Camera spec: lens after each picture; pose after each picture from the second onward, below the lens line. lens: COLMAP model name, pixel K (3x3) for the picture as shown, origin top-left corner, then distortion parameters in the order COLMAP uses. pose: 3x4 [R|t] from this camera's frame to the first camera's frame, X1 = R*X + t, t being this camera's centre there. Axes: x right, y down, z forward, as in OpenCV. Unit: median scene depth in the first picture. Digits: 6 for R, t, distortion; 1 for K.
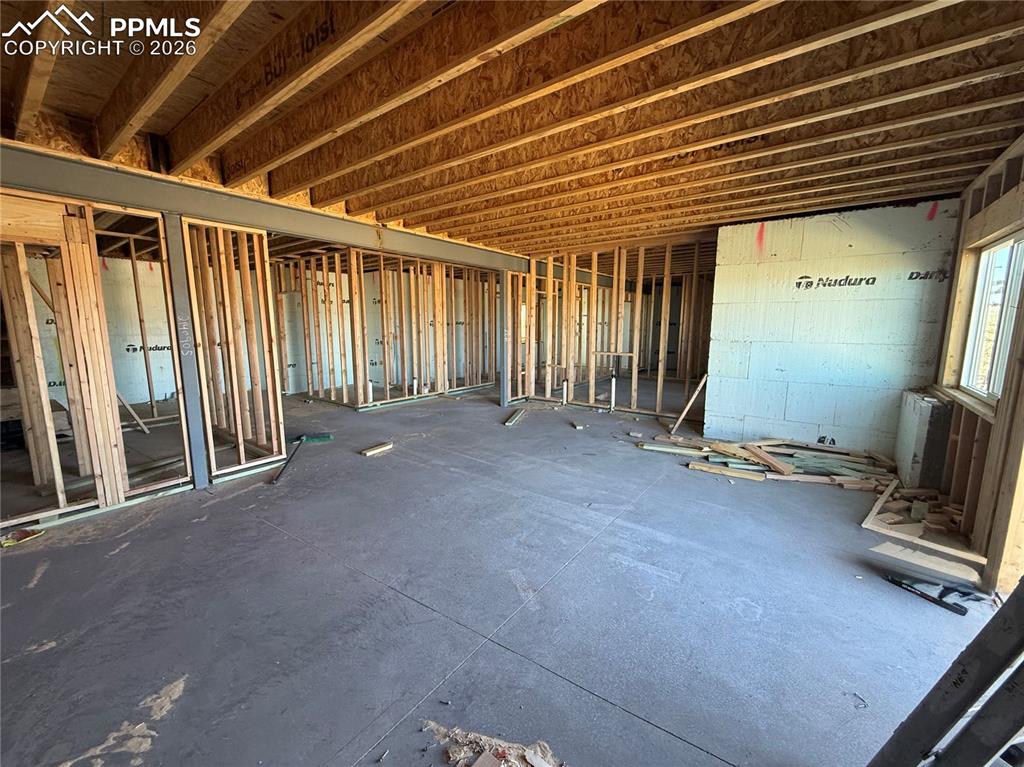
lens RADIAL K [[408.8, 0, 510.9], [0, 408.8, 383.2], [0, 0, 1]] dist [-0.001880, 0.000343]
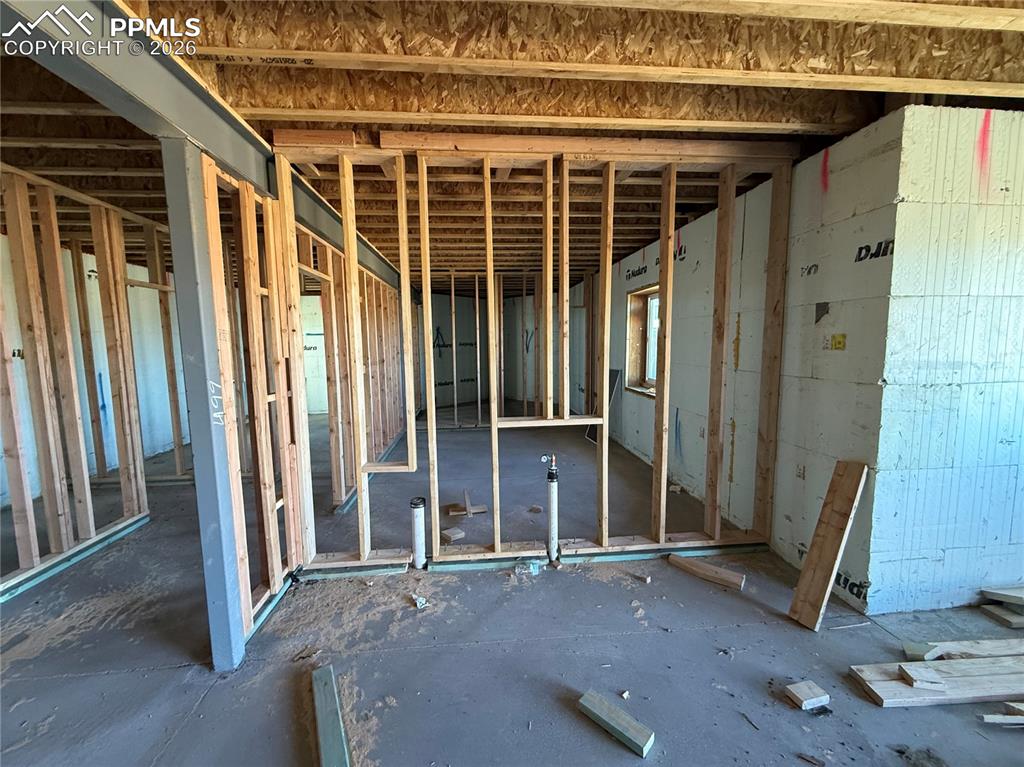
lens RADIAL K [[408.8, 0, 504.3], [0, 408.8, 383.9], [0, 0, 1]] dist [-0.001880, 0.000343]
pose [[0.747739, -0.076736, 0.659544, -0.043039], [0.107690, 0.994164, -0.006422, -0.098552], [-0.655202, 0.075828, 0.751639, 0.642205]]
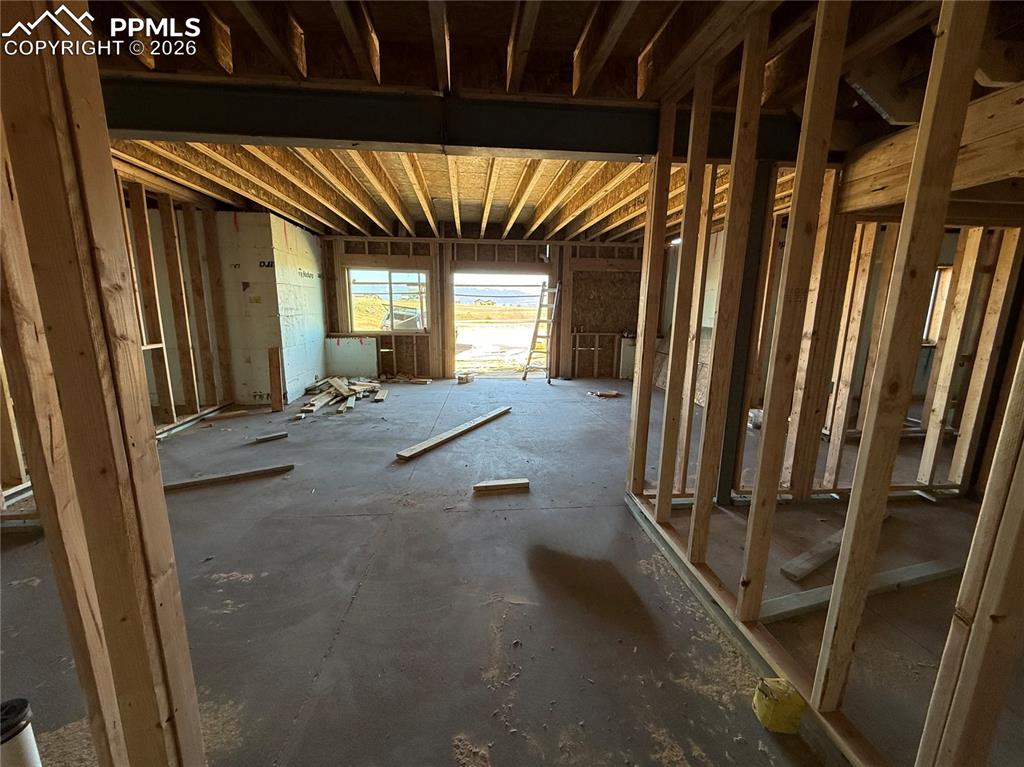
lens RADIAL K [[408.8, 0, 510.7], [0, 408.8, 385.2], [0, 0, 1]] dist [-0.001880, 0.000343]
pose [[-0.679847, -0.146320, 0.718608, -0.499653], [0.093674, 0.954540, 0.282980, -0.122688], [-0.727346, 0.259698, -0.635235, 0.875143]]
